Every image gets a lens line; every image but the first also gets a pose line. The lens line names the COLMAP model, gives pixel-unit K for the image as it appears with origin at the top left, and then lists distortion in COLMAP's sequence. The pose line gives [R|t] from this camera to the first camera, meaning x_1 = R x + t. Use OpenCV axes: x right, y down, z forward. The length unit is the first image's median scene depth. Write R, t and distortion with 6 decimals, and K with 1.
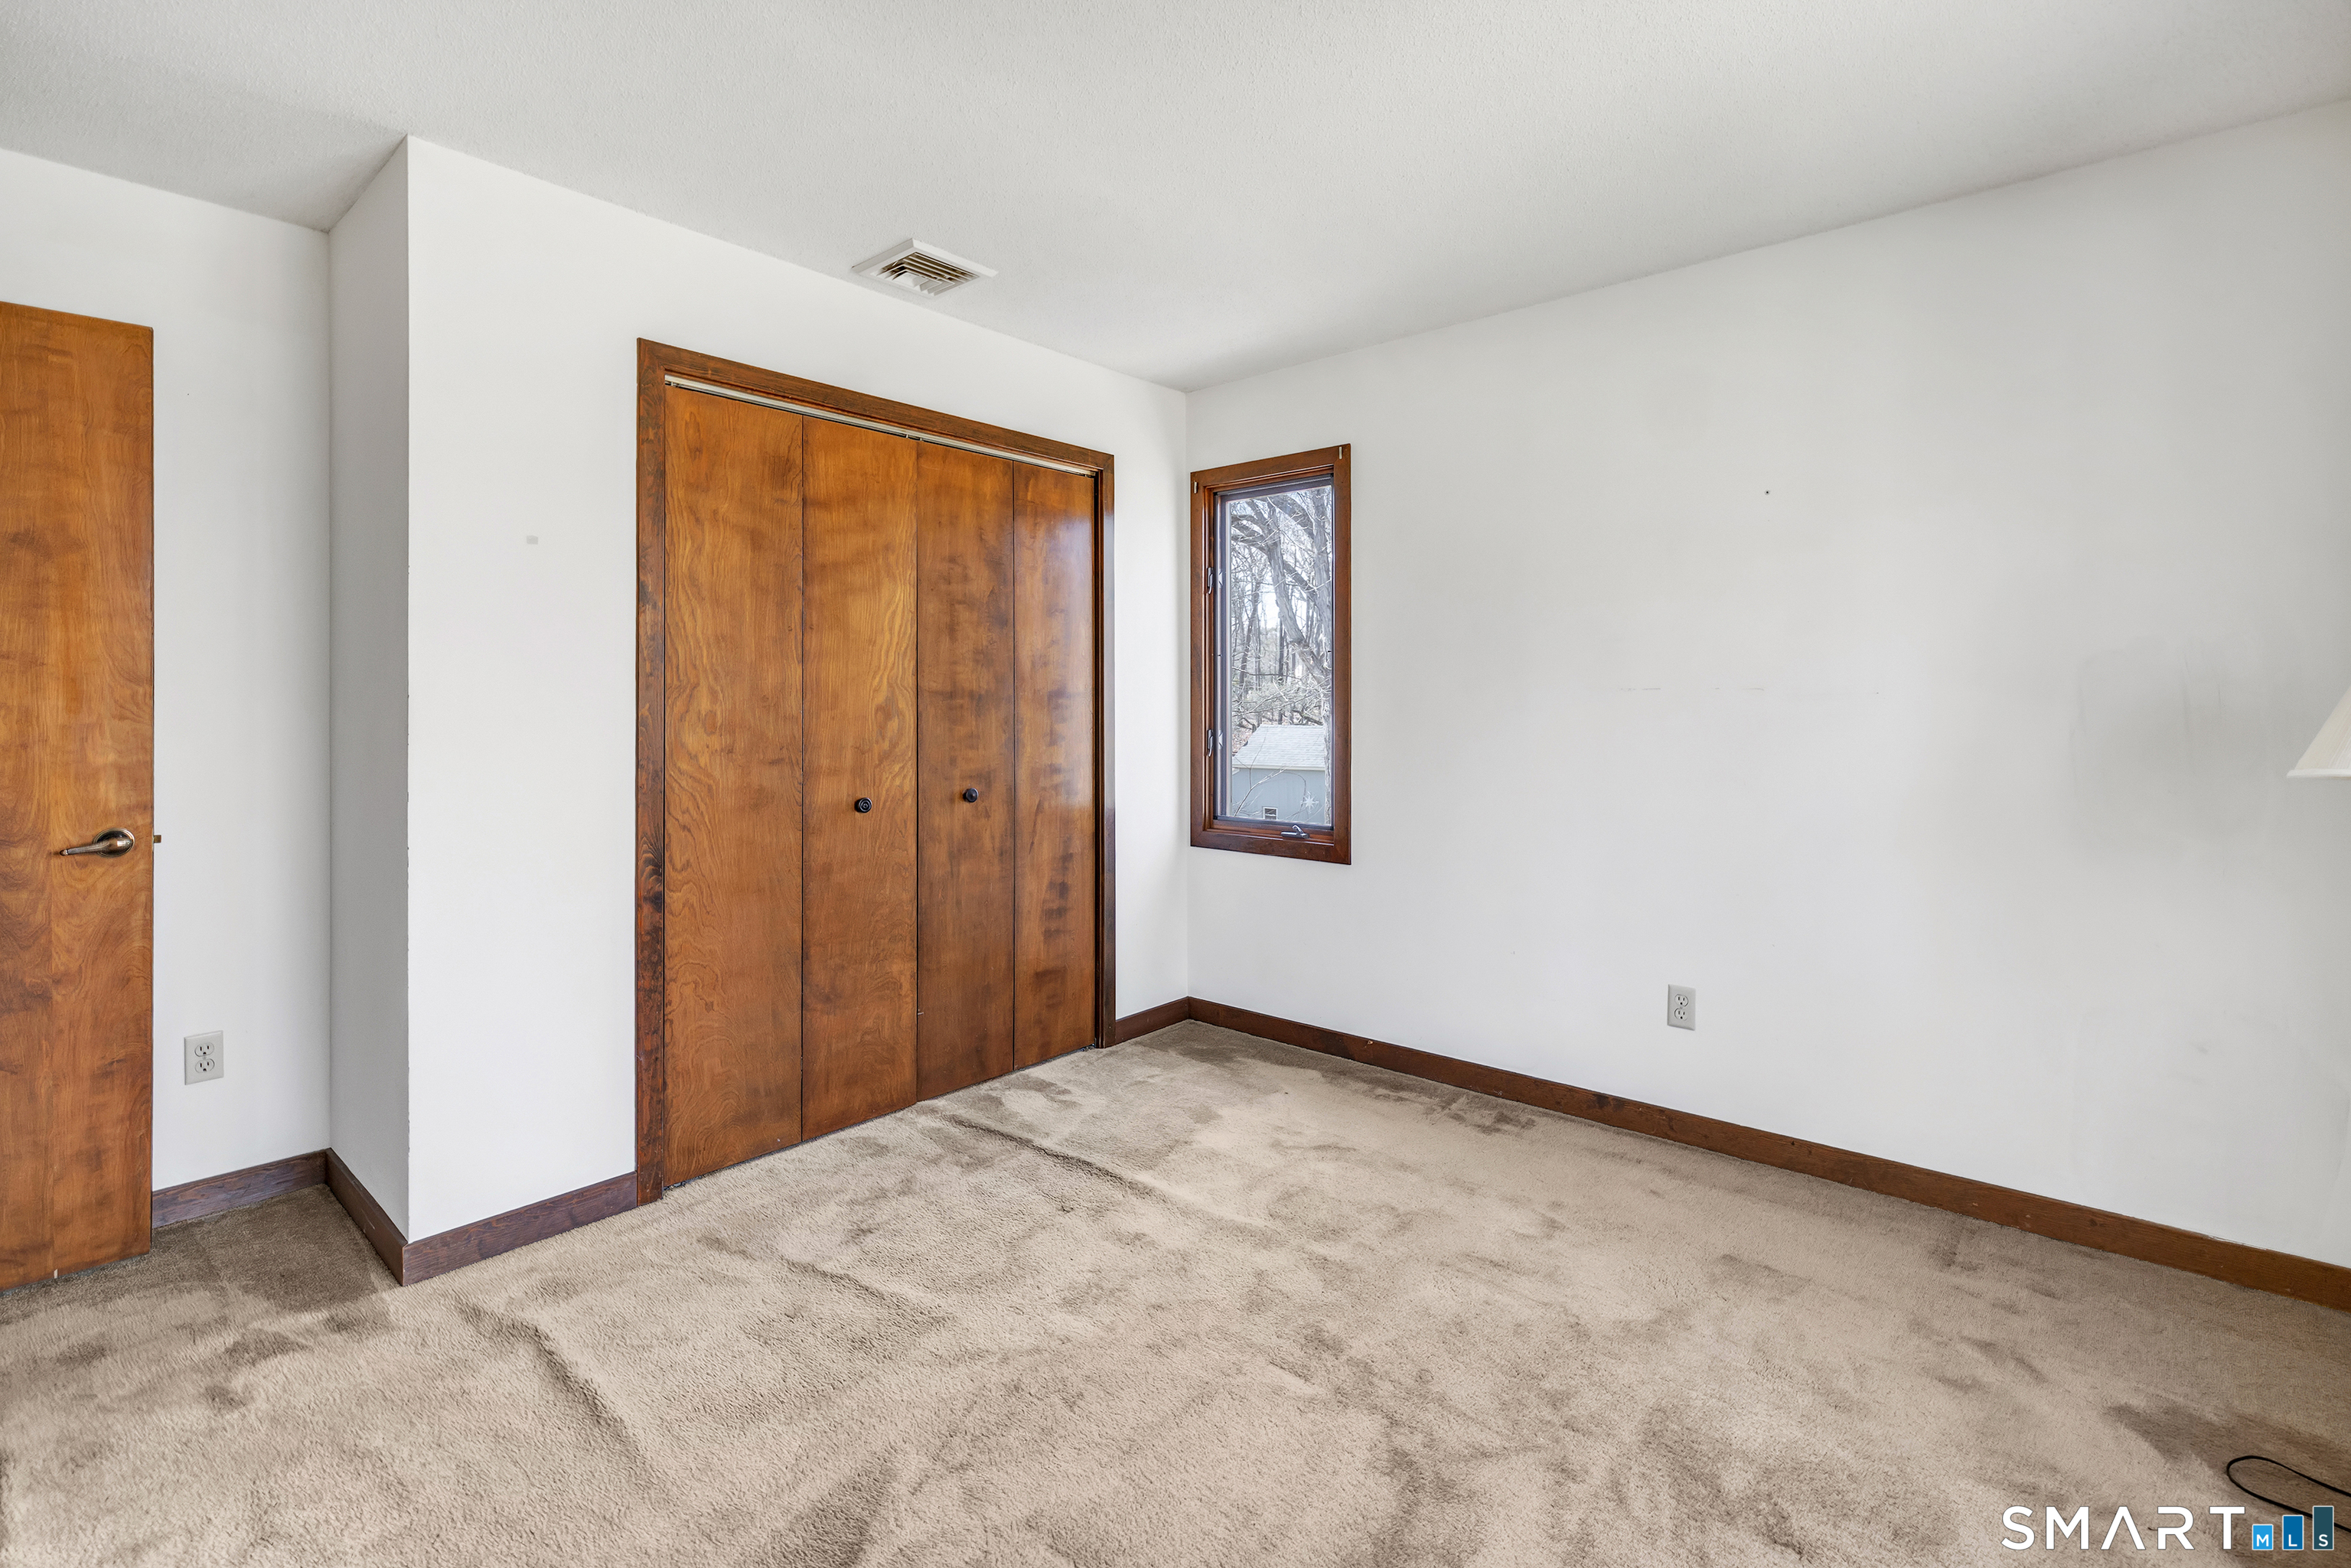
lens RADIAL K [[1075.7, 0, 1174.1], [0, 1075.7, 705.0], [0, 0, 1]] dist [0.000932, 0.000101]
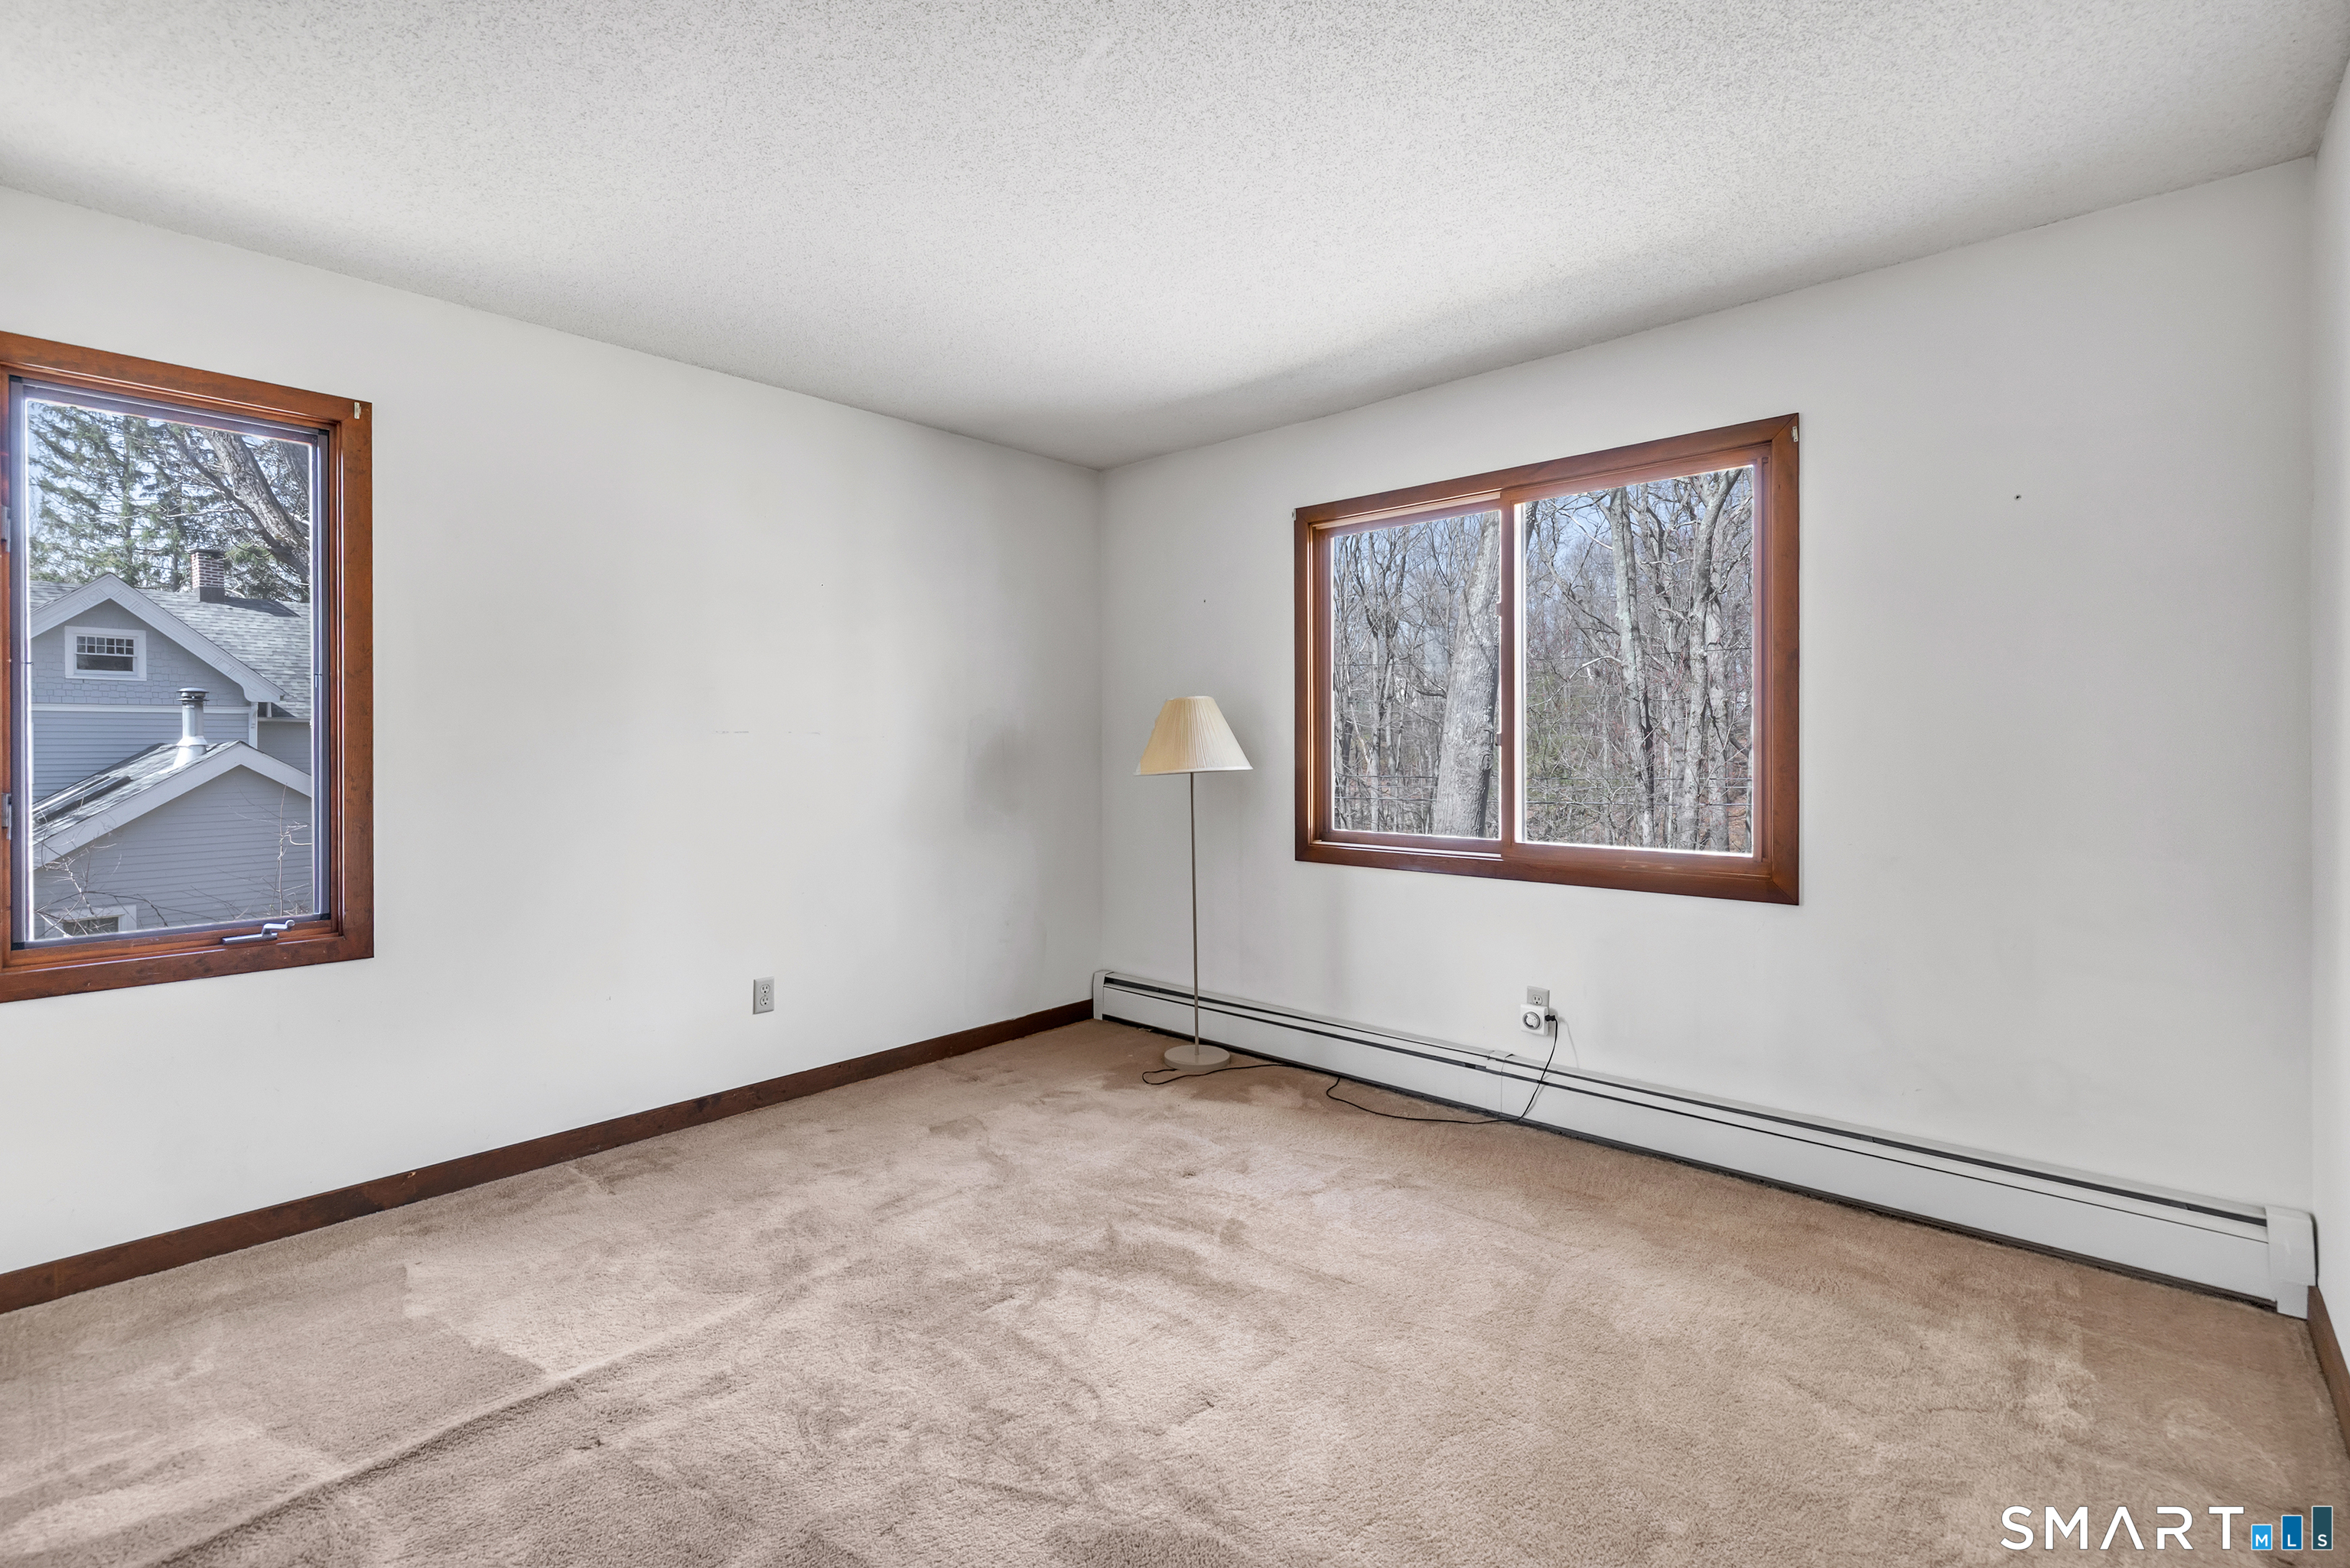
lens RADIAL K [[1034.3, 0, 1173.1], [0, 1034.3, 770.6], [0, 0, 1]] dist [0.000038, 0.000054]
pose [[0.021206, -0.029039, 0.999353, -0.792794], [0.002611, 0.999576, 0.028990, -0.006197], [-0.999772, 0.001994, 0.021273, 0.601025]]
